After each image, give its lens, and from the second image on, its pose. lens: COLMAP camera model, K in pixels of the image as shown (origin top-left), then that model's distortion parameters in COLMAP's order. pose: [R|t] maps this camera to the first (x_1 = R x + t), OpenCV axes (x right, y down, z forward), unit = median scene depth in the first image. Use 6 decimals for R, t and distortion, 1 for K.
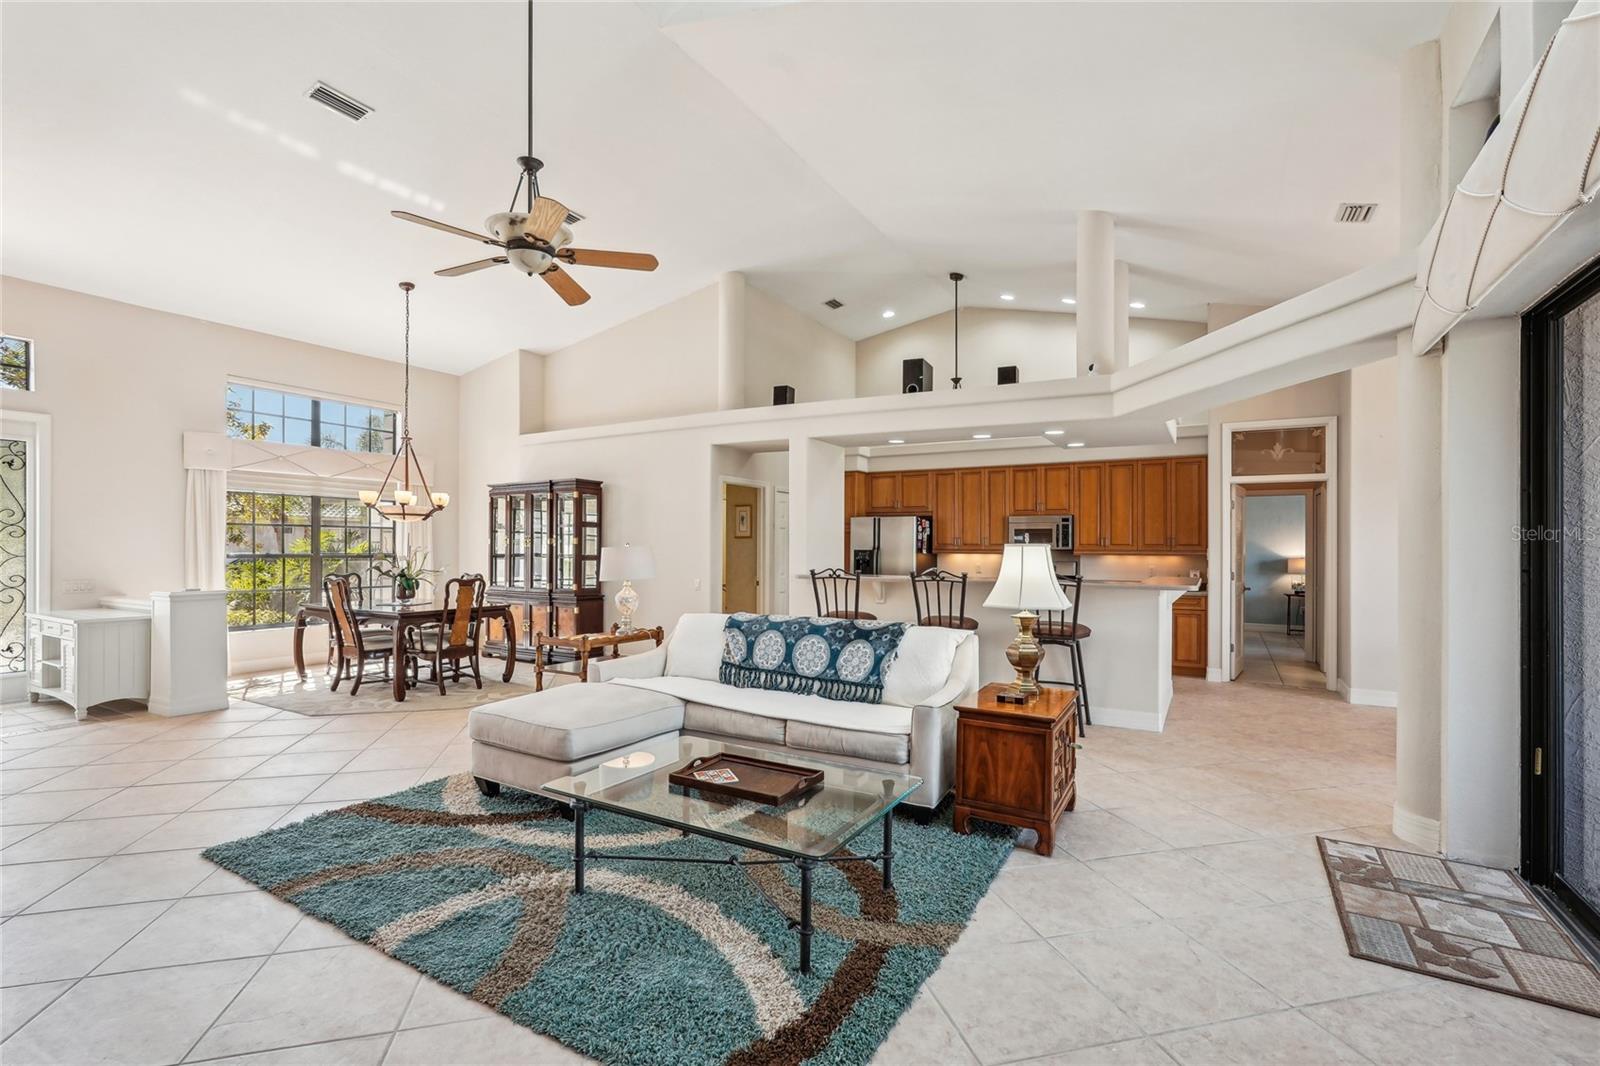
lens RADIAL K [[709.7, 0, 805.9], [0, 709.7, 534.9], [0, 0, 1]] dist [0.001379, 0.000300]
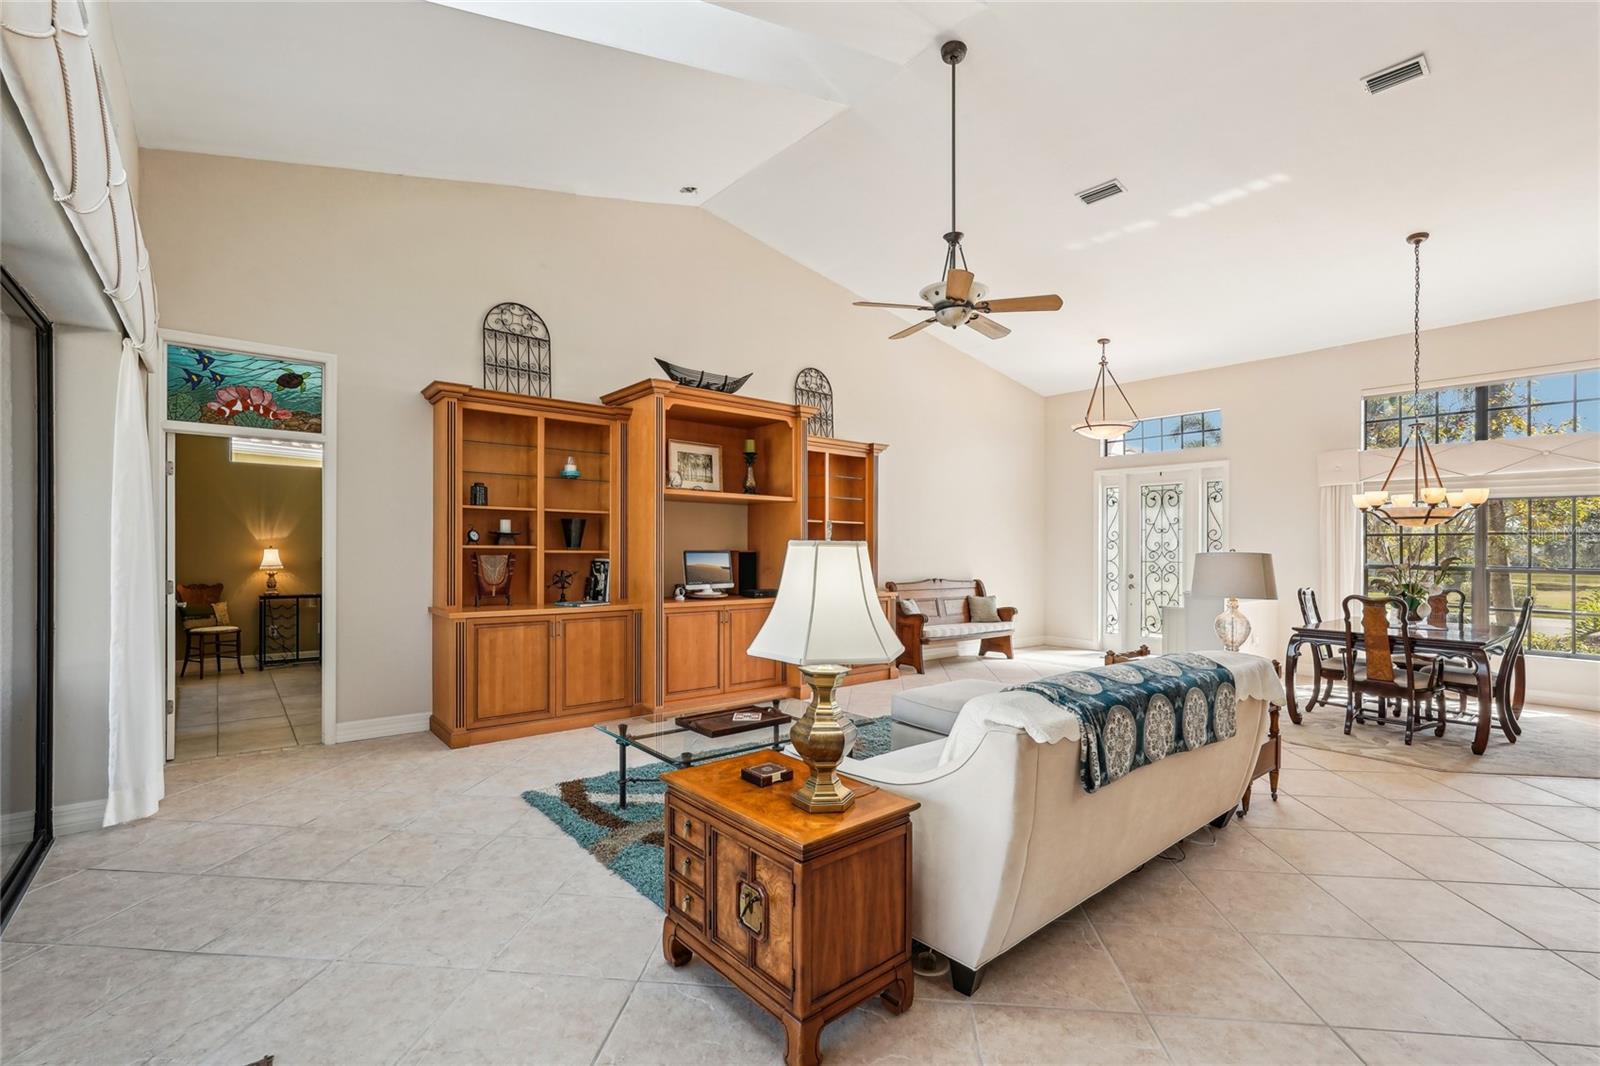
lens RADIAL K [[714.9, 0, 794.6], [0, 714.9, 534.2], [0, 0, 1]] dist [-0.008895, -0.000327]
pose [[-0.346183, -0.029728, -0.937696, 0.369742], [0.001601, 0.999478, -0.032278, 0.012575], [0.938165, -0.012675, -0.345955, 0.508801]]
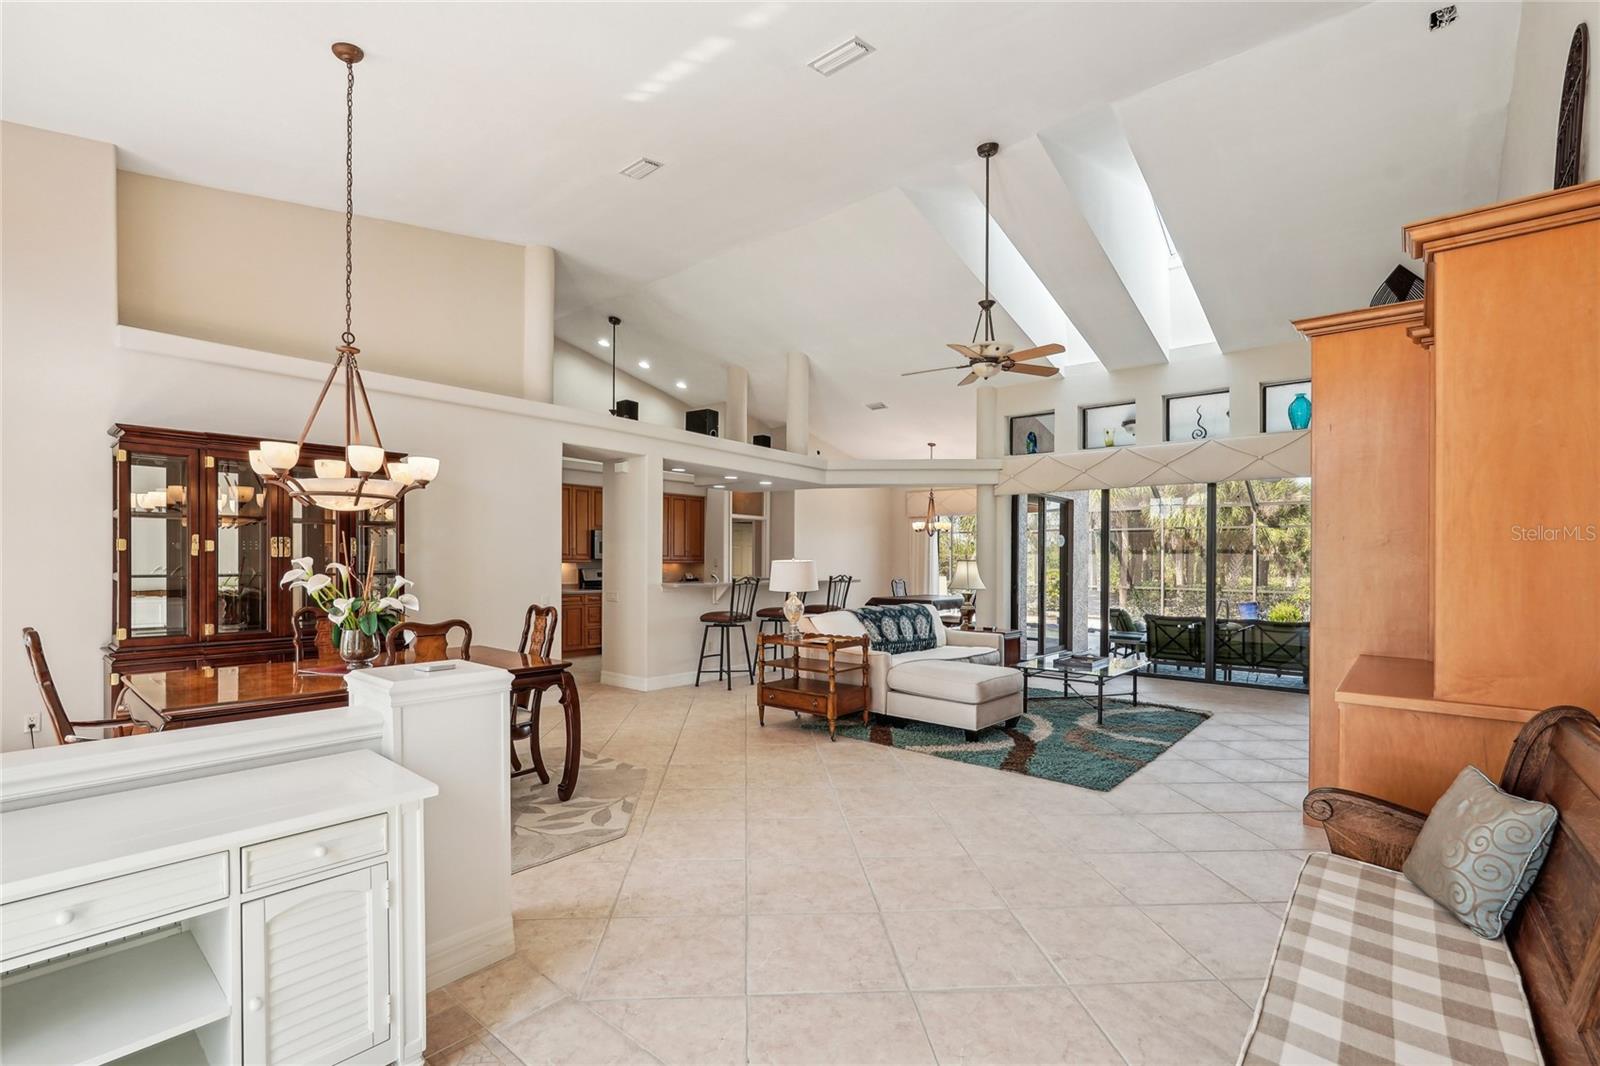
lens RADIAL K [[718.7, 0, 802.1], [0, 718.7, 512.7], [0, 0, 1]] dist [0.000200, 0.000635]
pose [[0.183998, 0.058002, 0.981214, -0.830195], [-0.021121, 0.998260, -0.055049, 0.002378], [-0.982700, -0.010595, 0.184902, 0.471288]]
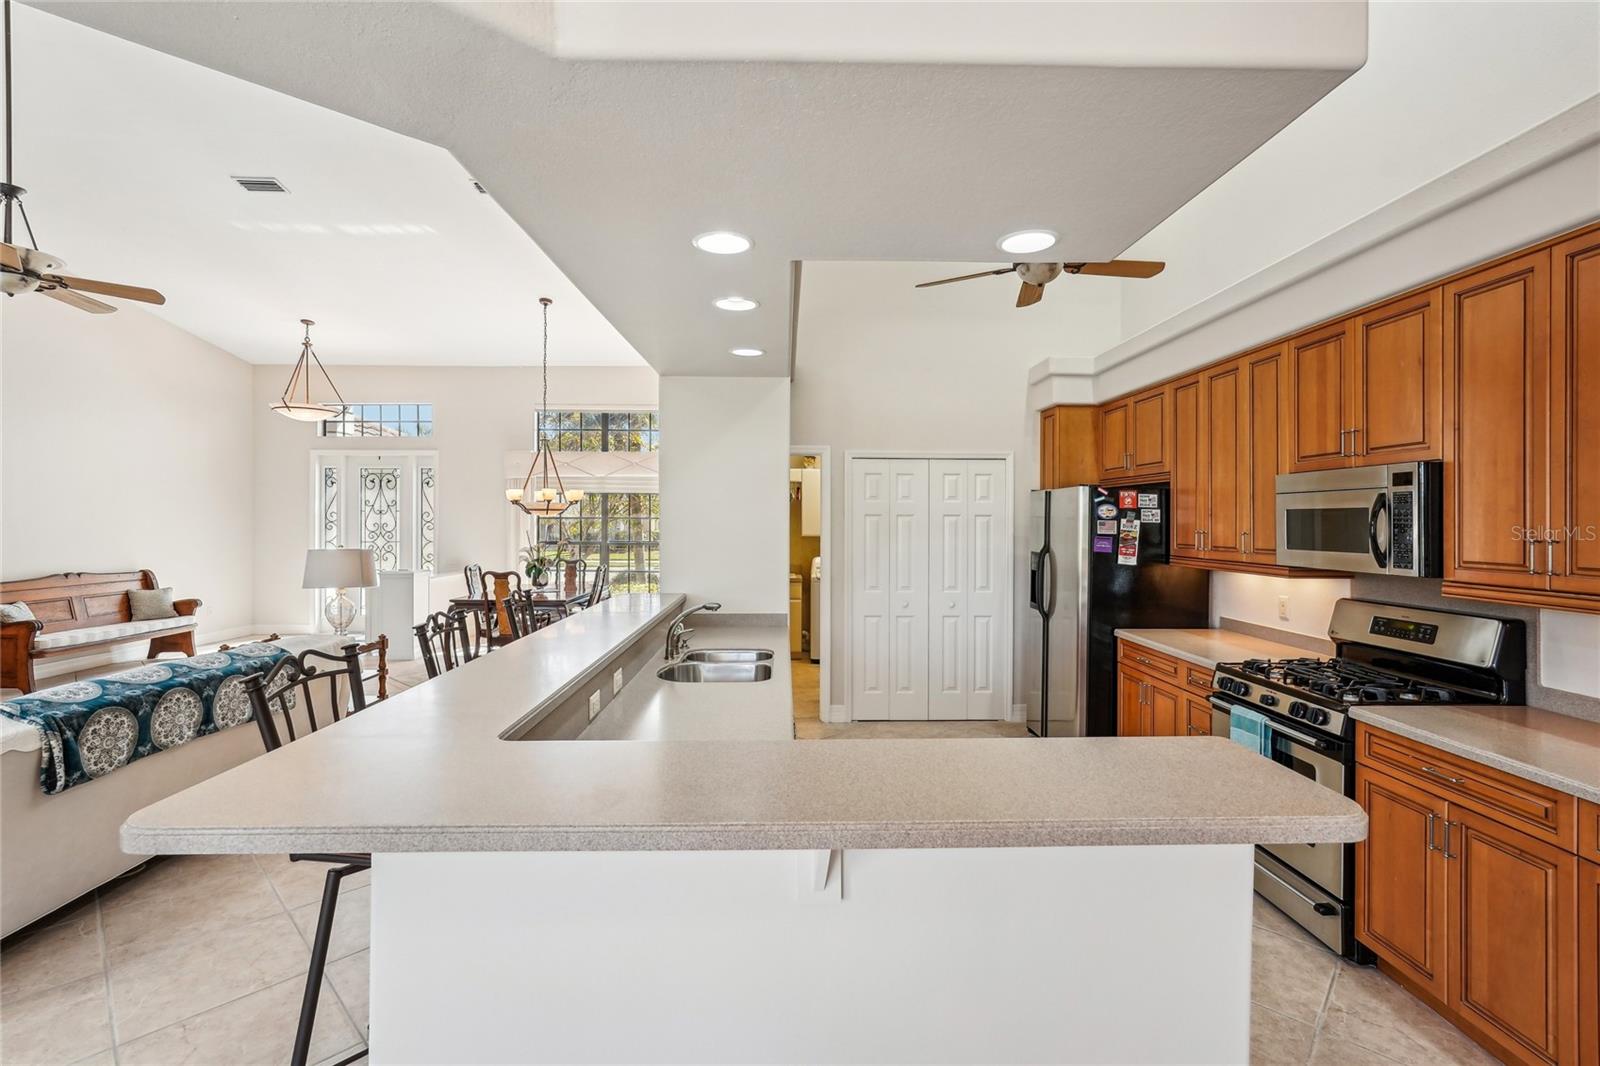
lens RADIAL K [[718.7, 0, 802.1], [0, 718.7, 512.7], [0, 0, 1]] dist [0.000200, 0.000635]
pose [[0.527828, -0.013829, -0.849239, 0.494377], [0.014576, 0.999868, -0.007223, -0.008236], [0.849226, -0.008566, 0.527960, 0.626476]]
